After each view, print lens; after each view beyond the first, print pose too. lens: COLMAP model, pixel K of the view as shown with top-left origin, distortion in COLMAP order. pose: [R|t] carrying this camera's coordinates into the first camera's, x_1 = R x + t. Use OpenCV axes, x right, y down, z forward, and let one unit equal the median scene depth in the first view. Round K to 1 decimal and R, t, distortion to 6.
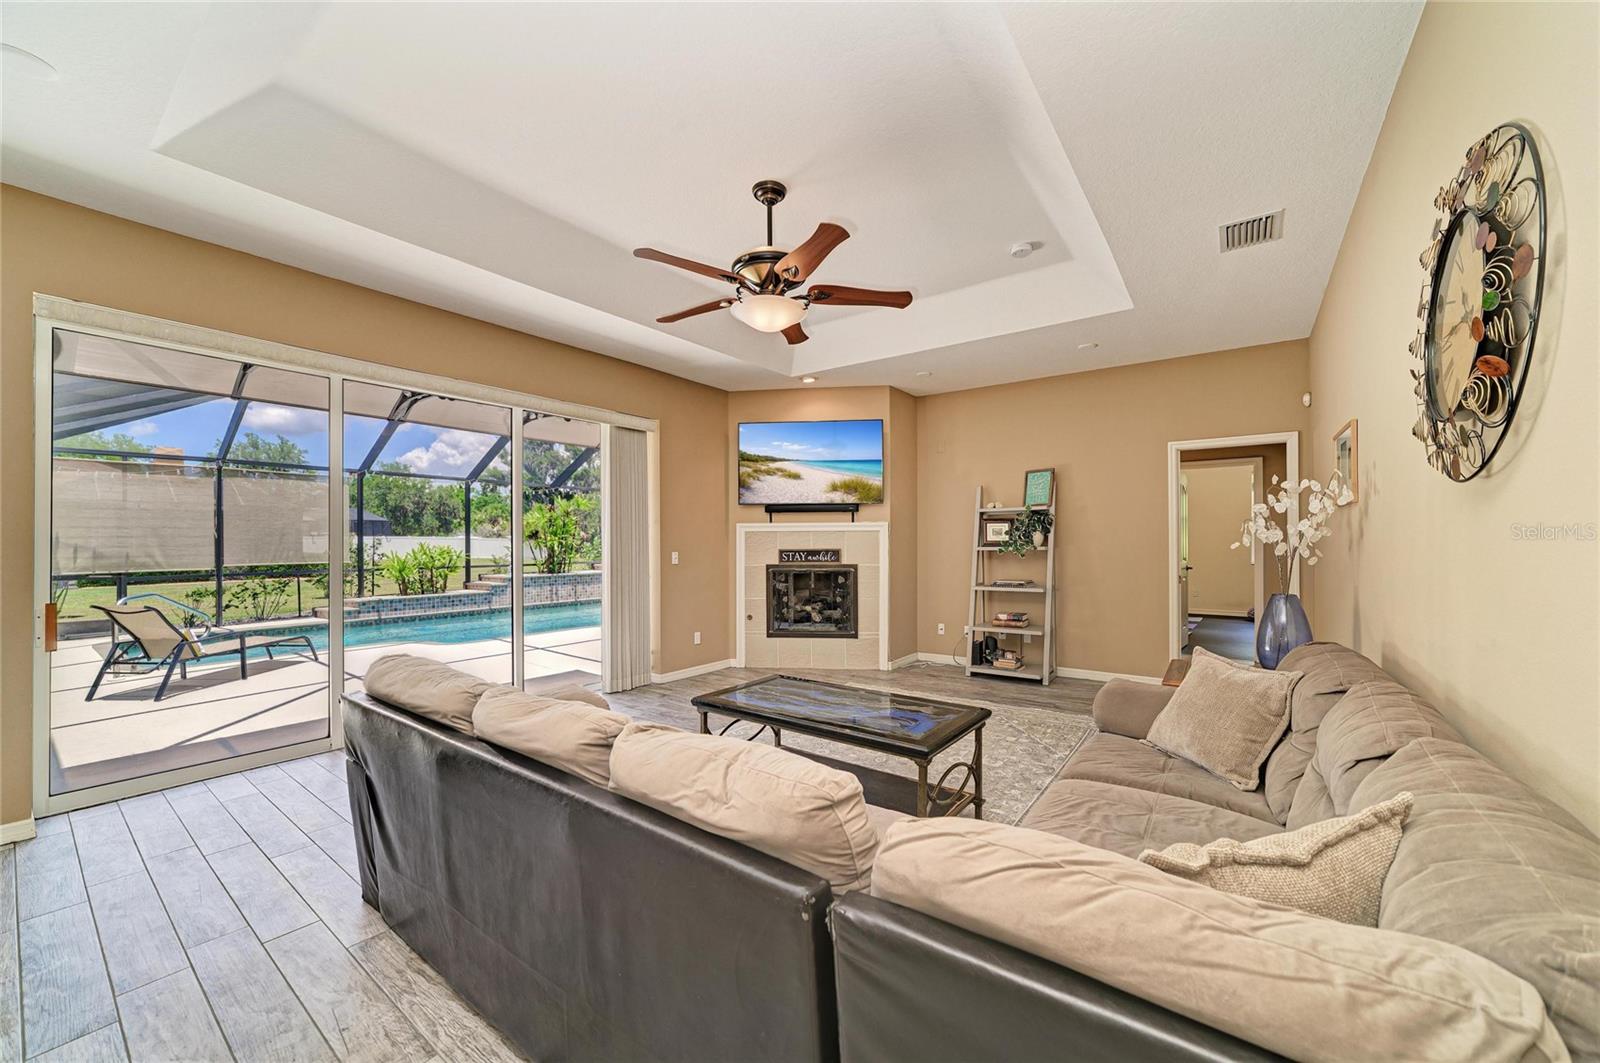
lens RADIAL K [[595.1, 0, 799.8], [0, 595.1, 541.5], [0, 0, 1]] dist [-0.002920, -0.000093]
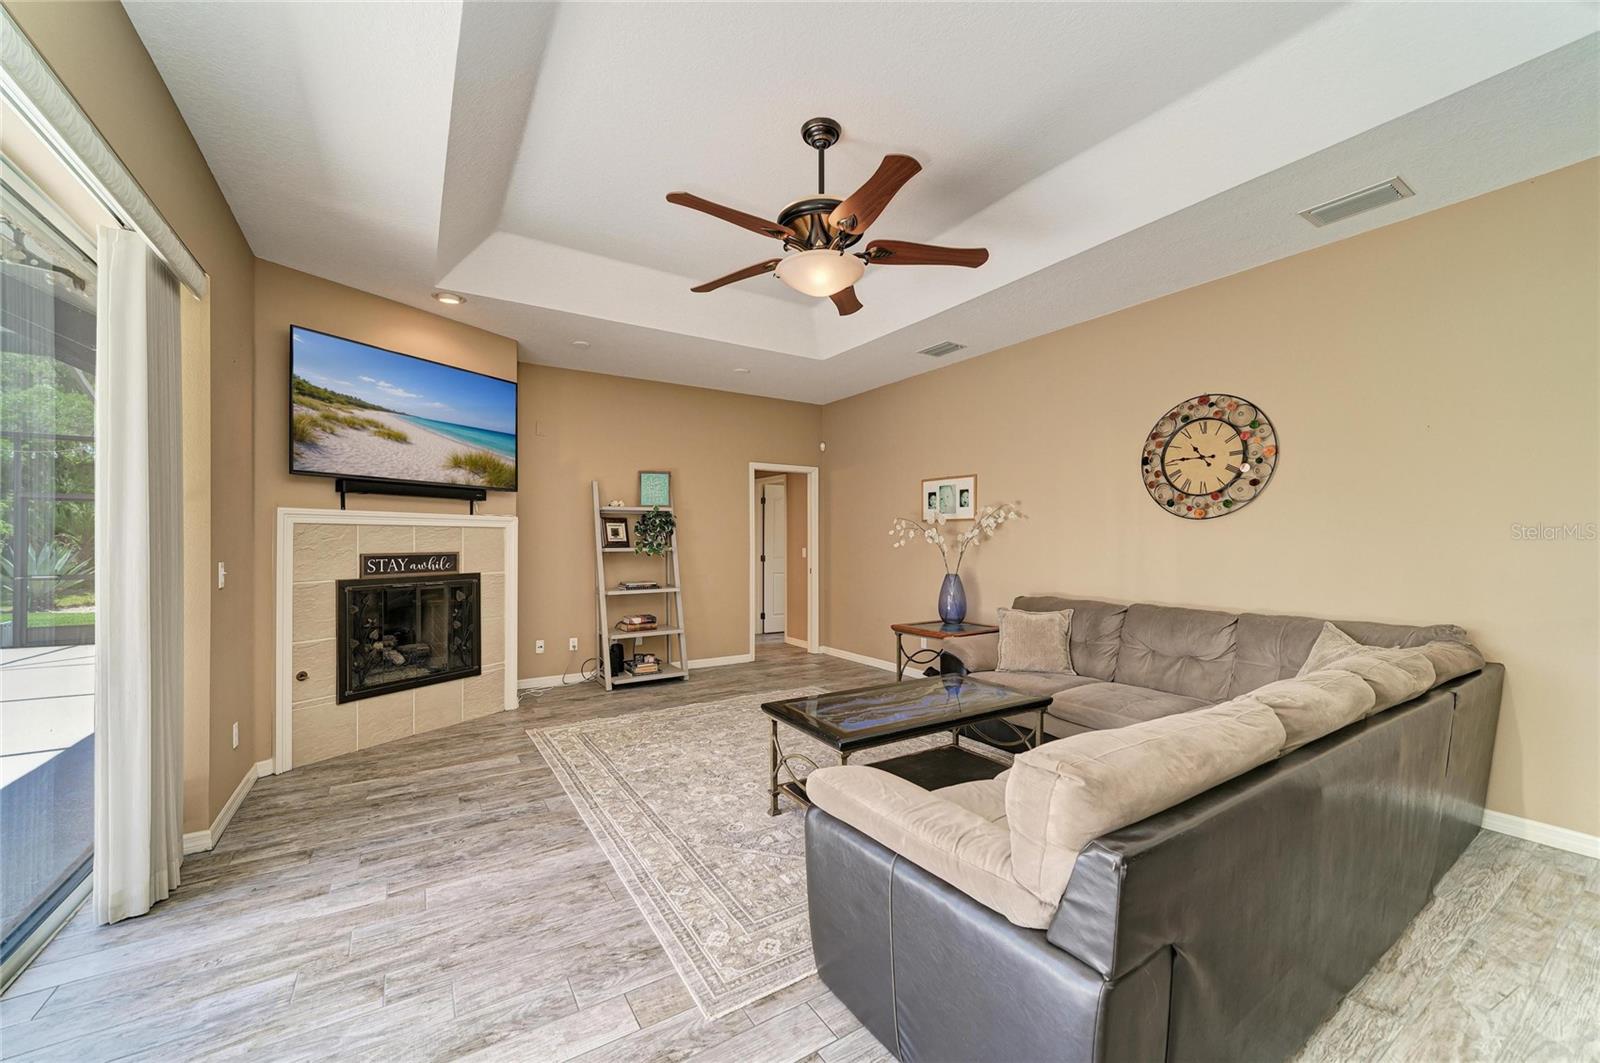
lens RADIAL K [[622.6, 0, 796.6], [0, 622.6, 535.6], [0, 0, 1]] dist [-0.001140, 0.000084]
pose [[0.374583, 0.011888, 0.927117, -0.462003], [-0.001594, 0.999925, -0.012178, 0.001762], [-0.927192, 0.003084, 0.374574, 0.359265]]
